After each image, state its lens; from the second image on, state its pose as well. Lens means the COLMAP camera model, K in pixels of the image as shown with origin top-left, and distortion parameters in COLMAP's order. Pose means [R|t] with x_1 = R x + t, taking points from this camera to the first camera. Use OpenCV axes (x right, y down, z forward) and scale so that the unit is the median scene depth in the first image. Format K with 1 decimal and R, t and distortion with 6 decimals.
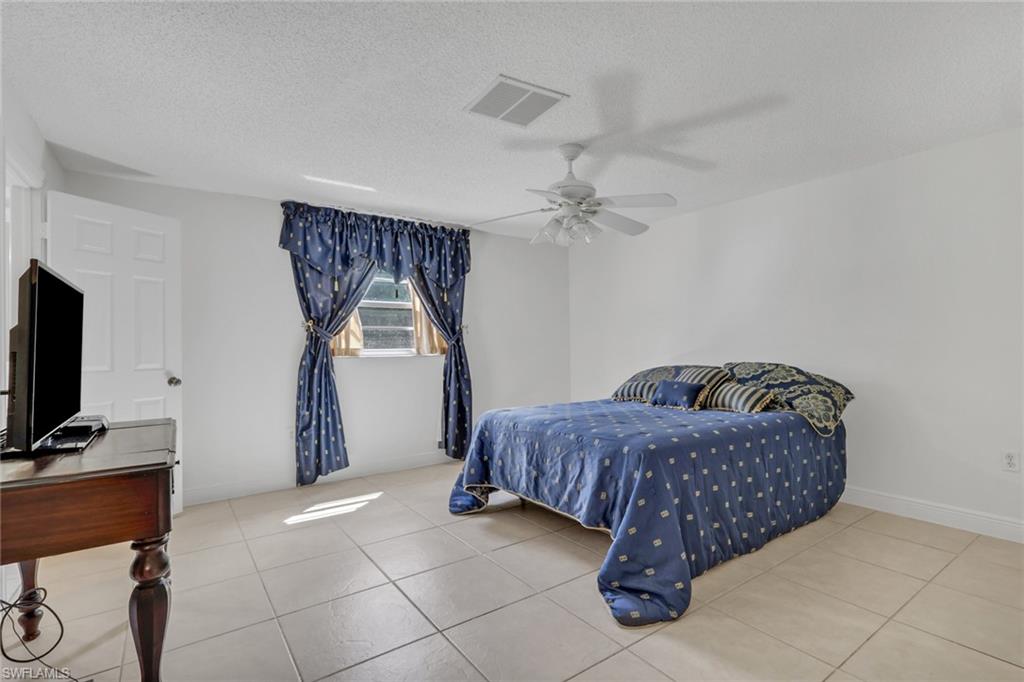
lens RADIAL K [[487.6, 0, 523.8], [0, 487.6, 340.6], [0, 0, 1]] dist [-0.002722, 0.000697]
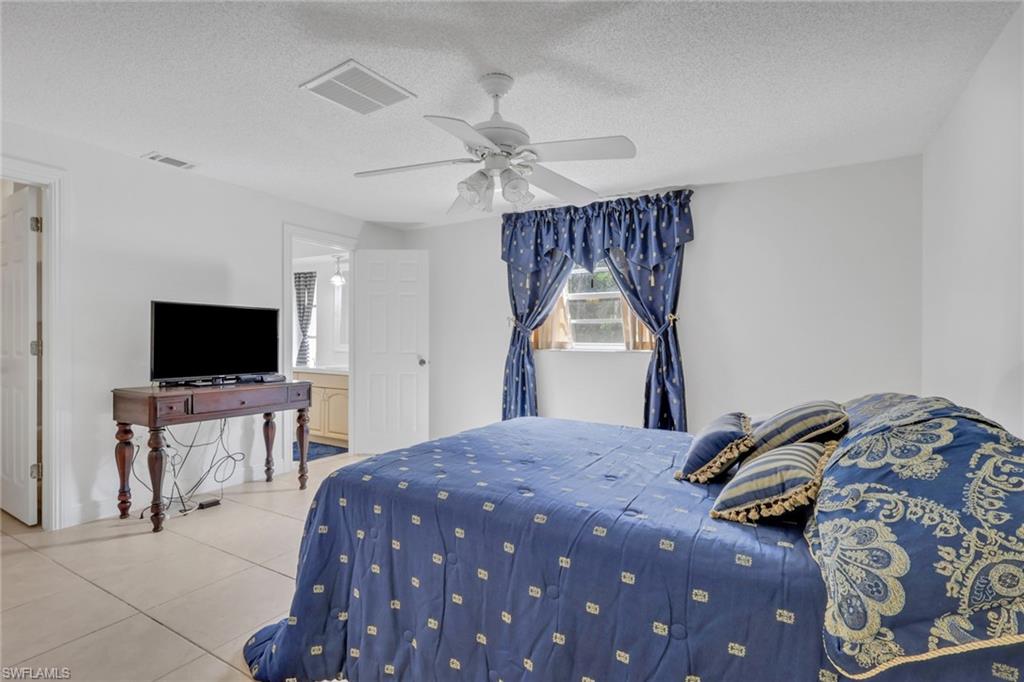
lens RADIAL K [[504.0, 0, 512.0], [0, 504.0, 341.0], [0, 0, 1]] dist [-0.000776, 0.000103]
pose [[0.387745, 0.015711, -0.921633, 0.576381], [0.002277, 0.999835, 0.018003, -0.005037], [0.921764, -0.009079, 0.387645, 0.497741]]
